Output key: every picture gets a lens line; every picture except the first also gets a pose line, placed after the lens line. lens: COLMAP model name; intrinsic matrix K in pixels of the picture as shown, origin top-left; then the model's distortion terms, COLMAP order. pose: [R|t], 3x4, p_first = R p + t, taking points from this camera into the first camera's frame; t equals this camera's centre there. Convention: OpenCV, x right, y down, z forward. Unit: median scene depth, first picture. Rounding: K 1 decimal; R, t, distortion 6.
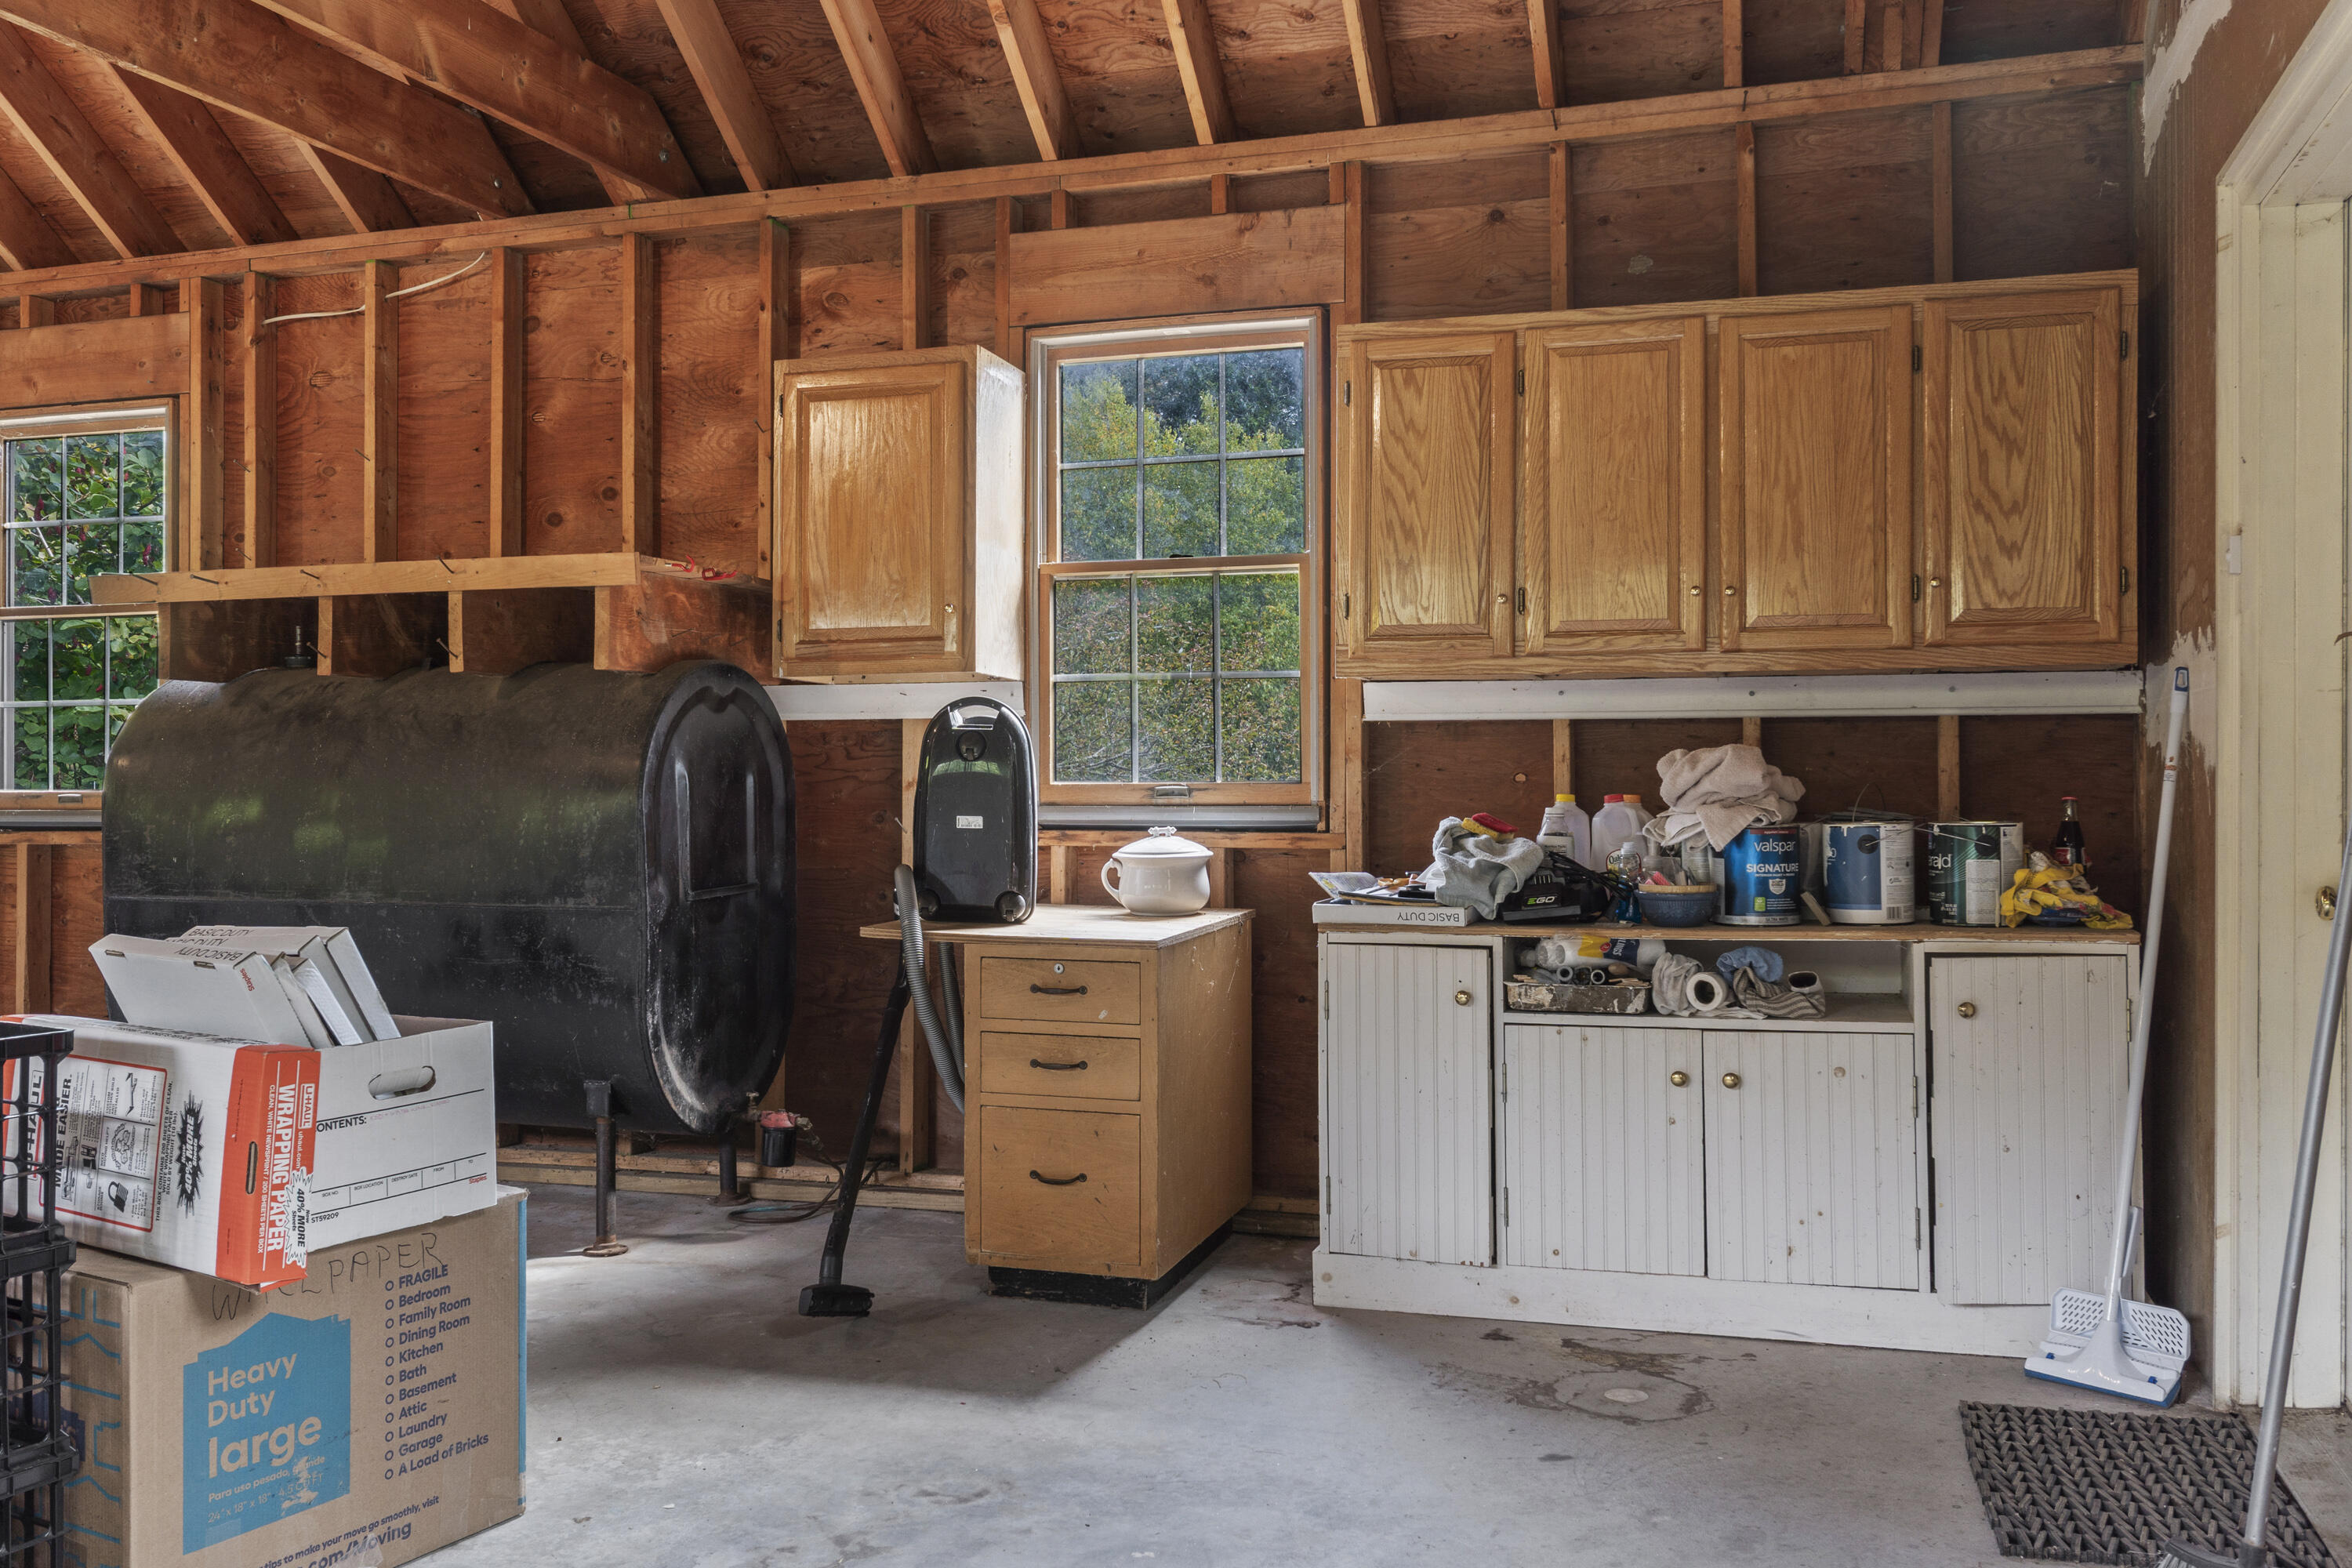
lens RADIAL K [[1972.9, 0, 1176.7], [0, 1972.9, 777.6], [0, 0, 1]] dist [0.007976, 0.001145]
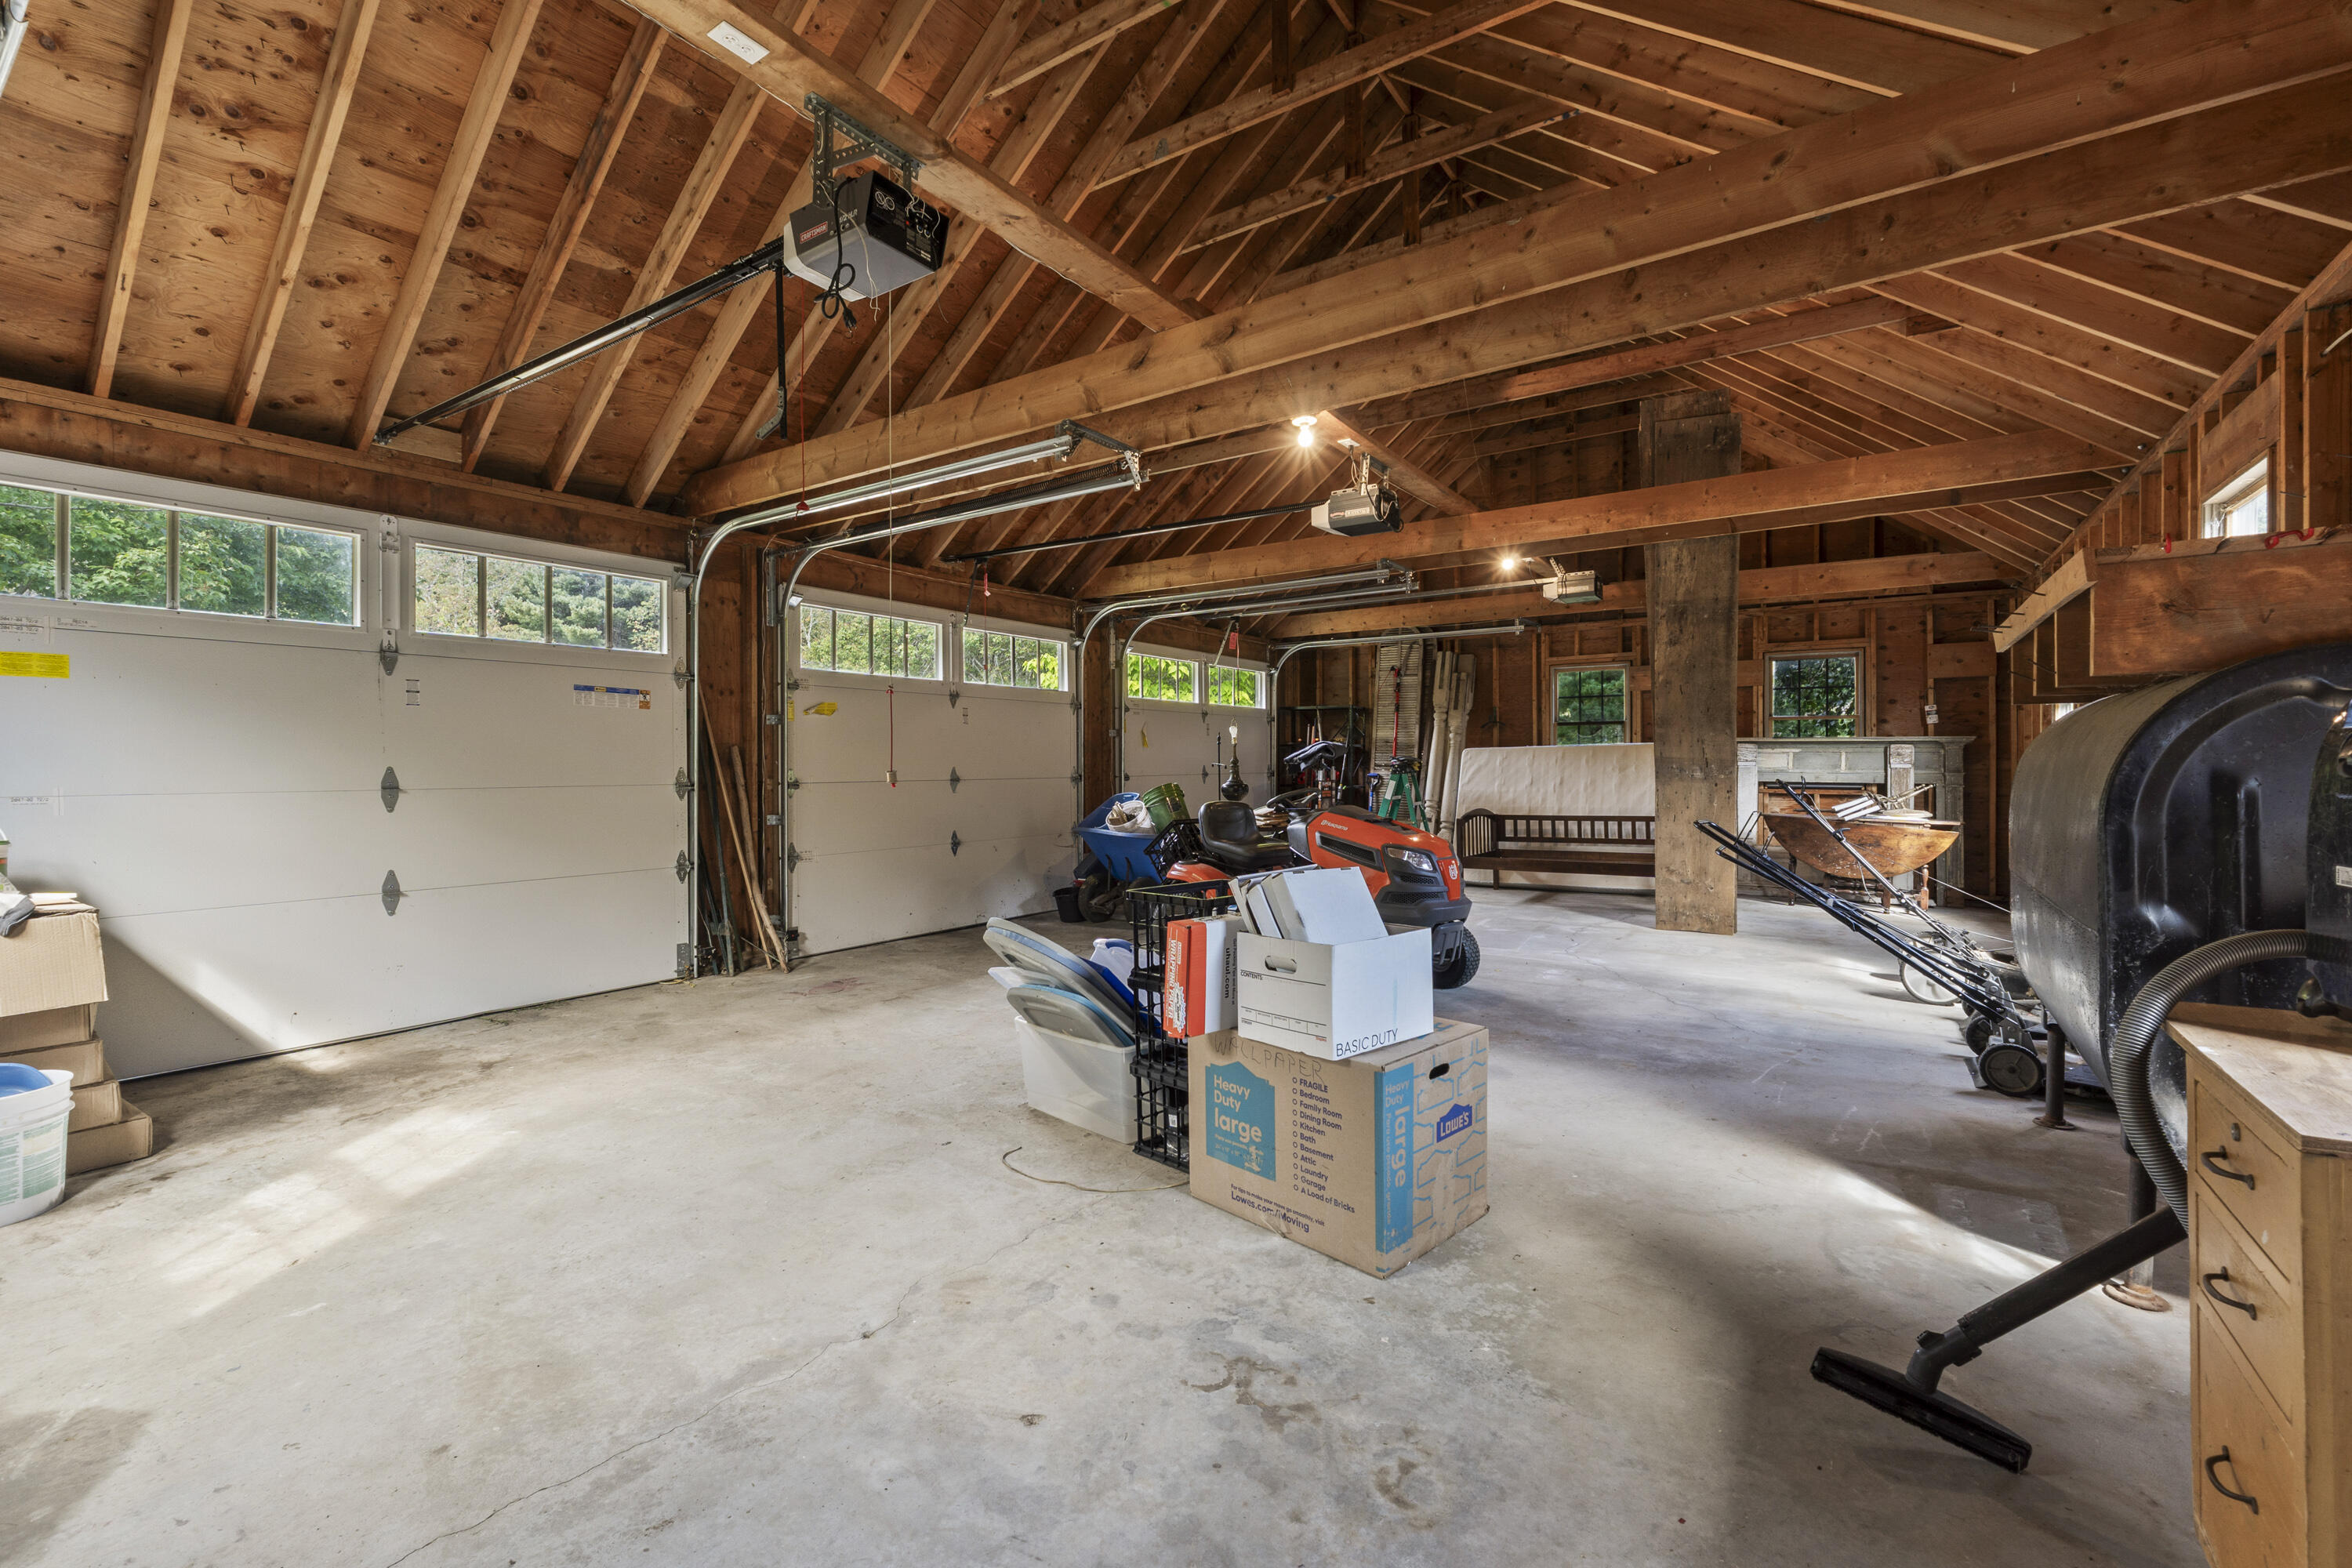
lens RADIAL K [[996.8, 0, 1179.9], [0, 996.8, 767.5], [0, 0, 1]] dist [-0.002881, -0.000272]
pose [[-0.288395, 0.005633, -0.957495, 0.431341], [0.001684, 0.999984, 0.005376, -0.022937], [0.957510, -0.000062, -0.288400, 1.048498]]
